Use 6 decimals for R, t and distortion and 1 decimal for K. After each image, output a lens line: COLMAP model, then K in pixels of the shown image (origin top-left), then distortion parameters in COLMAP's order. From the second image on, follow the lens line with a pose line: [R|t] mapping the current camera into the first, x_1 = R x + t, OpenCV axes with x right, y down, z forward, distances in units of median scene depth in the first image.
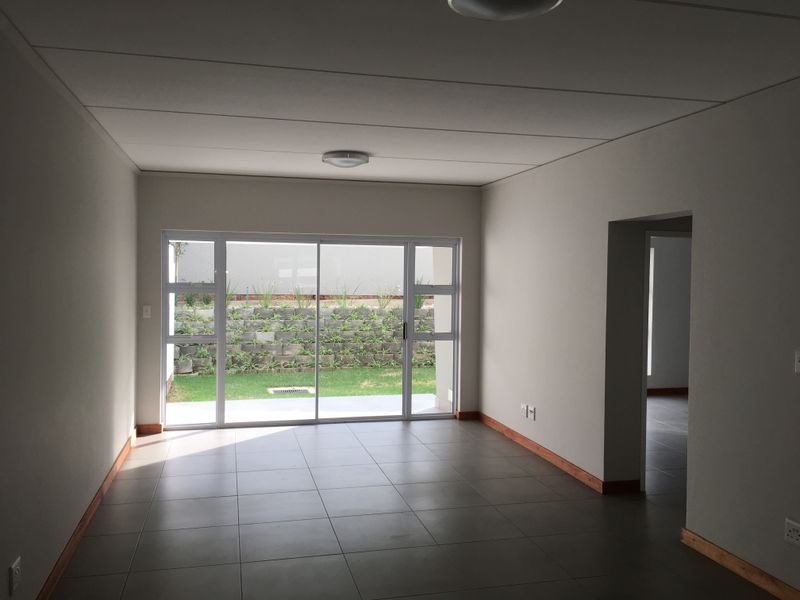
lens RADIAL K [[686.2, 0, 399.5], [0, 686.2, 299.1], [0, 0, 1]] dist [0.019501, 0.002842]
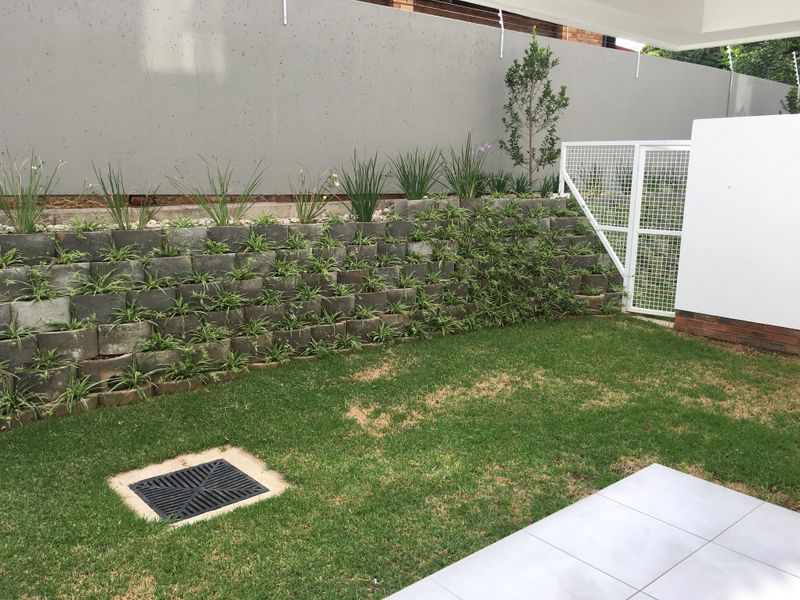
lens RADIAL K [[686.2, 0, 400.7], [0, 686.2, 300.5], [0, 0, 1]] dist [0.019501, 0.002842]
pose [[0.885885, -0.082188, 0.456567, -0.189610], [0.007867, 0.986701, 0.162354, -0.009435], [-0.463839, -0.140235, 0.874750, 0.579341]]
